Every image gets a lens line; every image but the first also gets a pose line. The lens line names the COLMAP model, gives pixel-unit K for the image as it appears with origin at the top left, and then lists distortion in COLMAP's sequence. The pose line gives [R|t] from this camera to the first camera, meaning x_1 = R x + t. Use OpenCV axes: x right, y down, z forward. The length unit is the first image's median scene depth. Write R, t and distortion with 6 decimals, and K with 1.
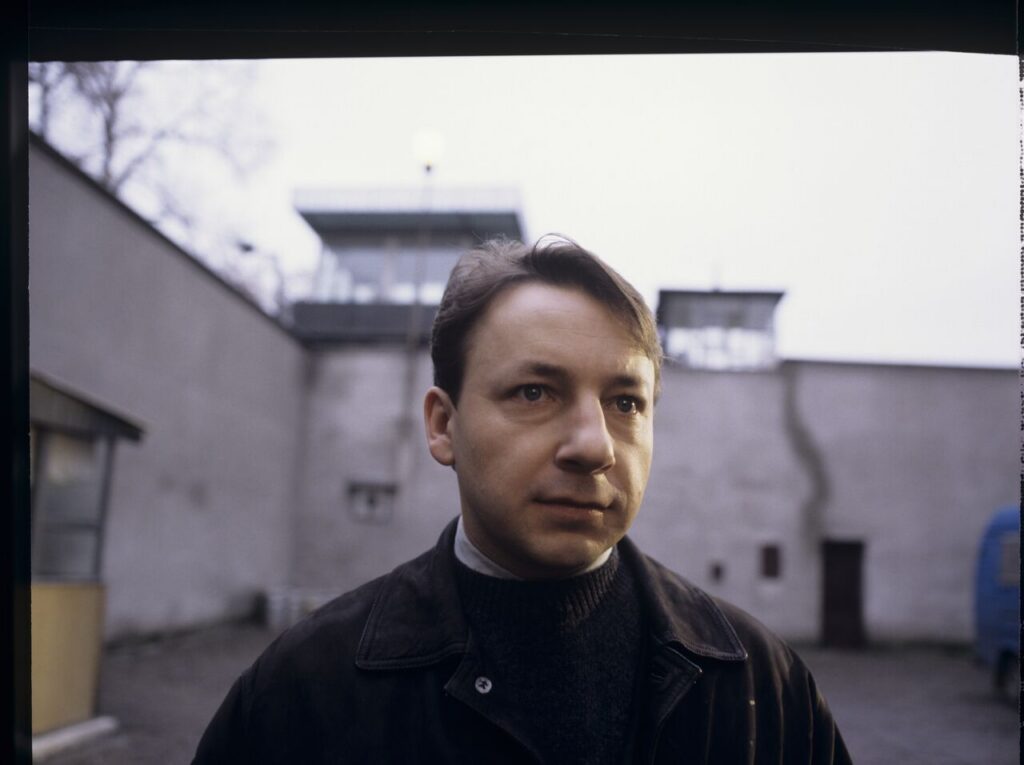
lens RADIAL K [[885.9, 0, 506.7], [0, 885.9, 362.1], [0, 0, 1]] dist [-0.036670, 0.031833]
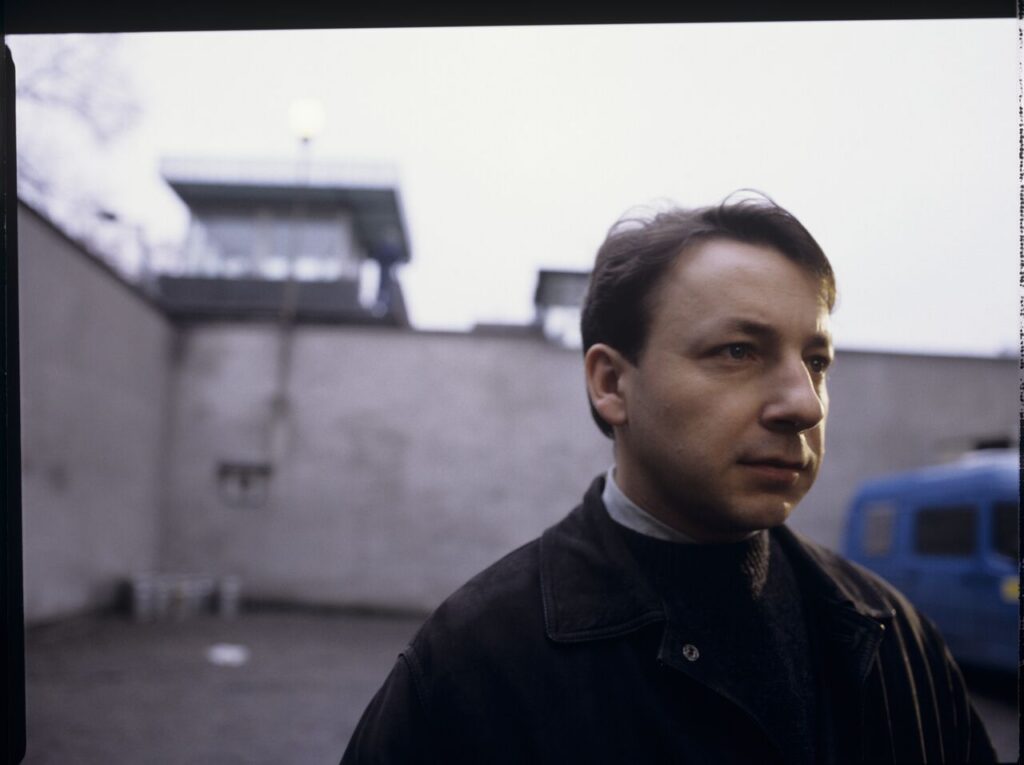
lens RADIAL K [[885.9, 0, 518.3], [0, 885.9, 357.0], [0, 0, 1]] dist [-0.036670, 0.031833]
pose [[0.988100, 0.005669, 0.153709, -0.324178], [-0.008365, 0.999822, 0.016893, 0.024196], [-0.153586, -0.017978, 0.987972, 0.069064]]
